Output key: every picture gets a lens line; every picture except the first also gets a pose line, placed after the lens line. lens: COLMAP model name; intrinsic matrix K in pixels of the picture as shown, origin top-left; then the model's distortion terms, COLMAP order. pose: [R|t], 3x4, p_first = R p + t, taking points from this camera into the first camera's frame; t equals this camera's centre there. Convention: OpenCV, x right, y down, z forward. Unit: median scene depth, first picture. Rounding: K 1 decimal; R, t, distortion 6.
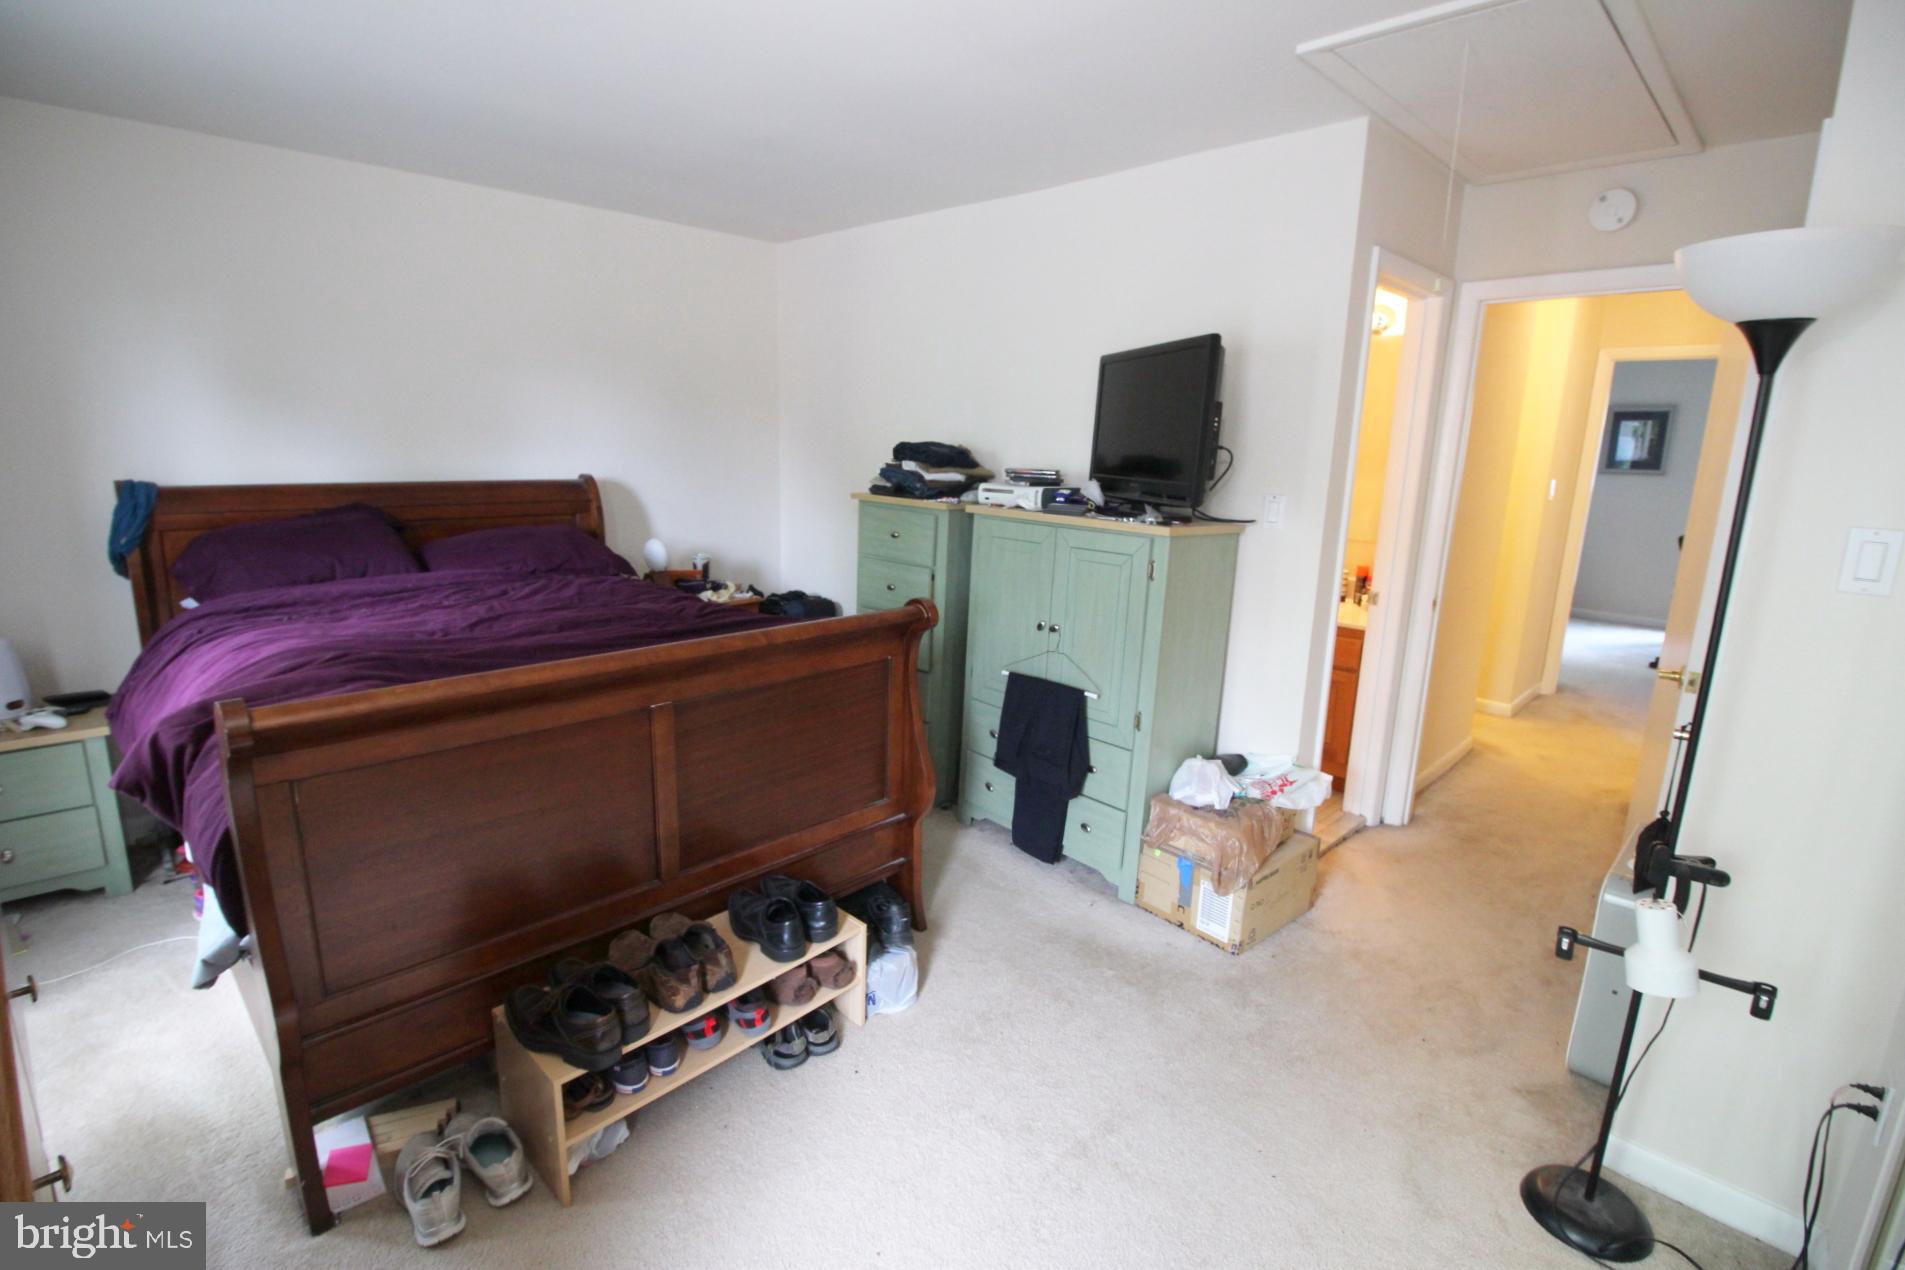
lens RADIAL K [[897.3, 0, 952.5], [0, 897.3, 635.0], [0, 0, 1]] dist [-0.017232, -0.000870]
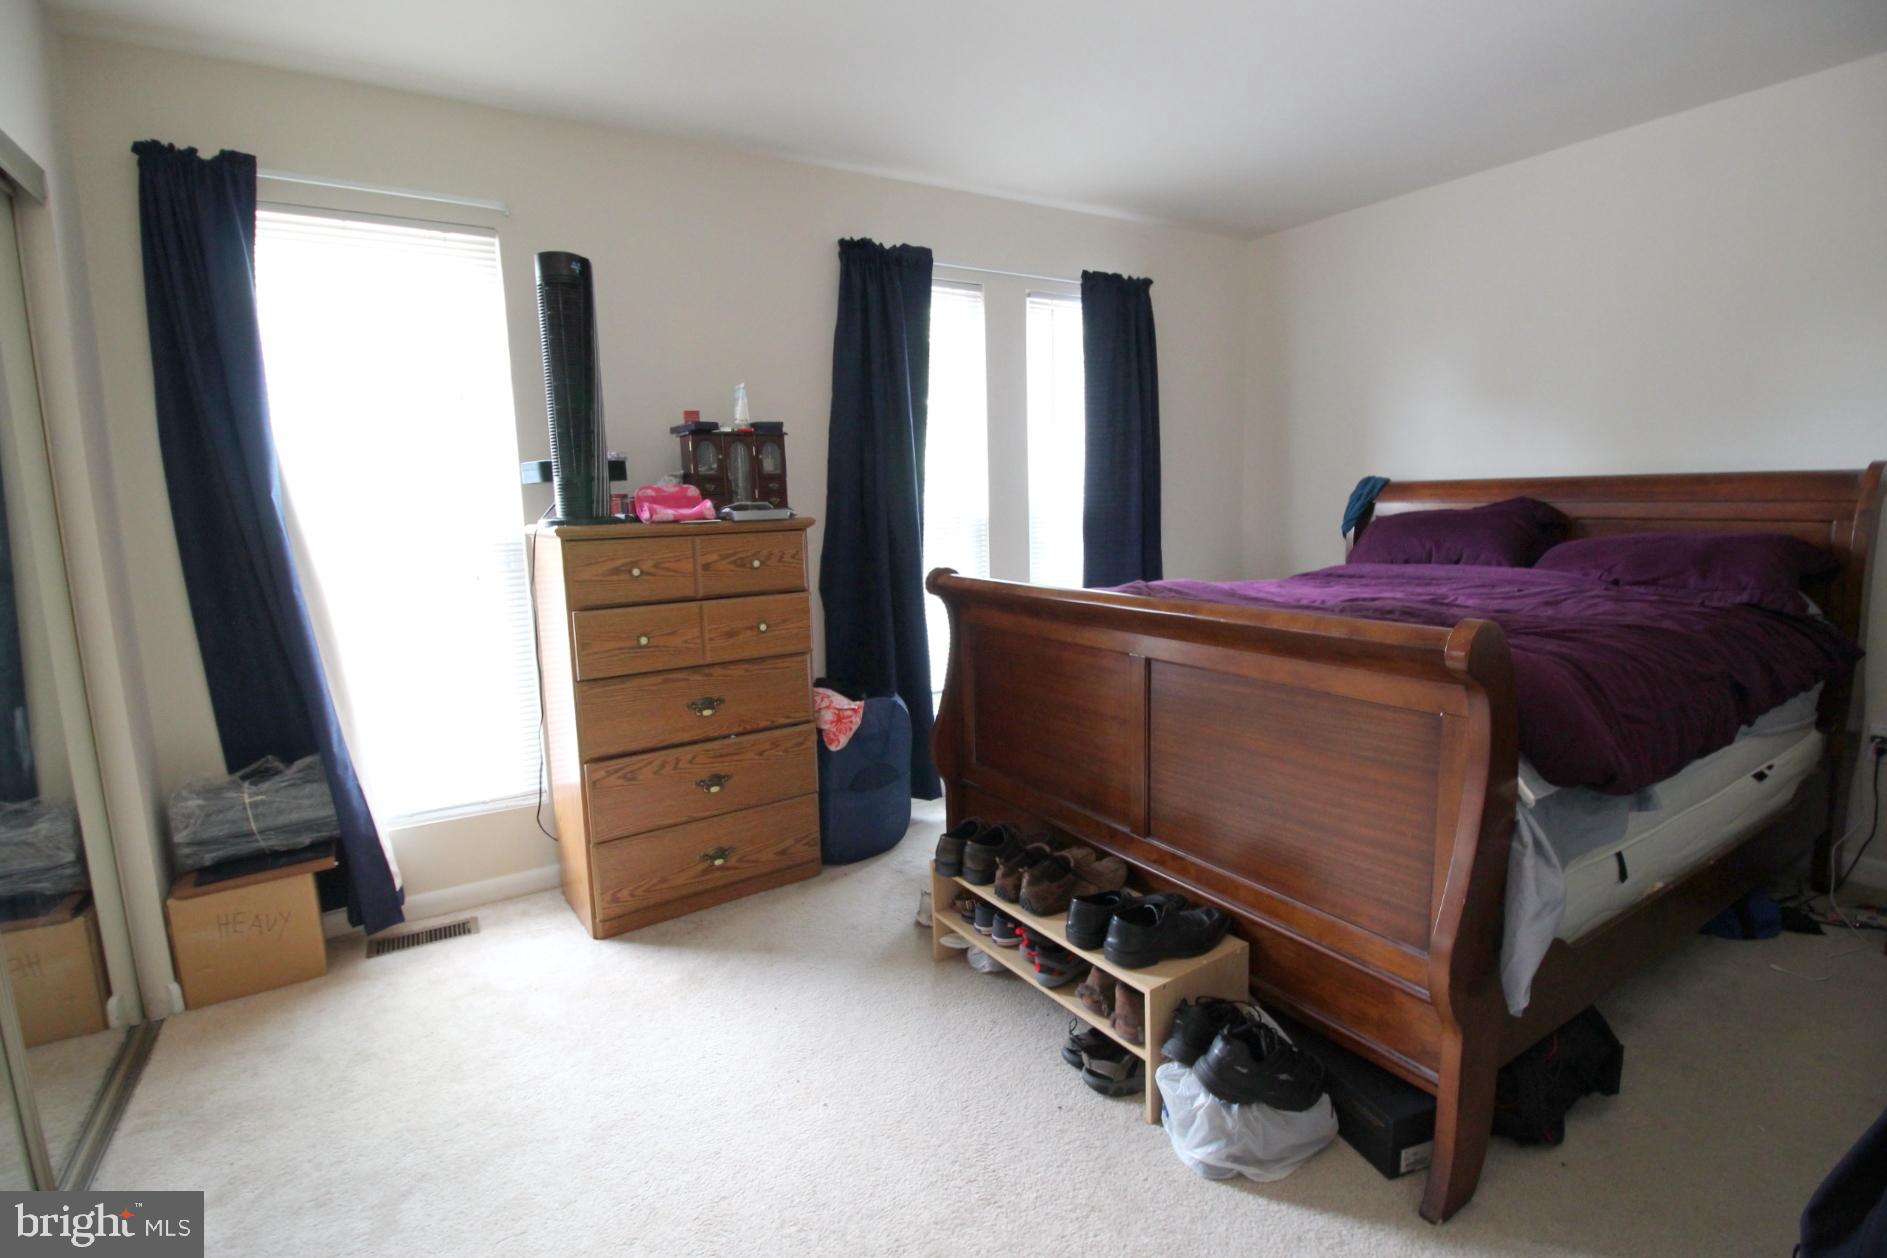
lens RADIAL K [[888.8, 0, 943.5], [0, 888.8, 629.0], [0, 0, 1]] dist [-0.017232, -0.000870]
pose [[-0.226844, 0.125361, -0.965829, 0.471343], [-0.185803, 0.967897, 0.169269, -0.056040], [0.956044, 0.217851, -0.196269, 0.658992]]
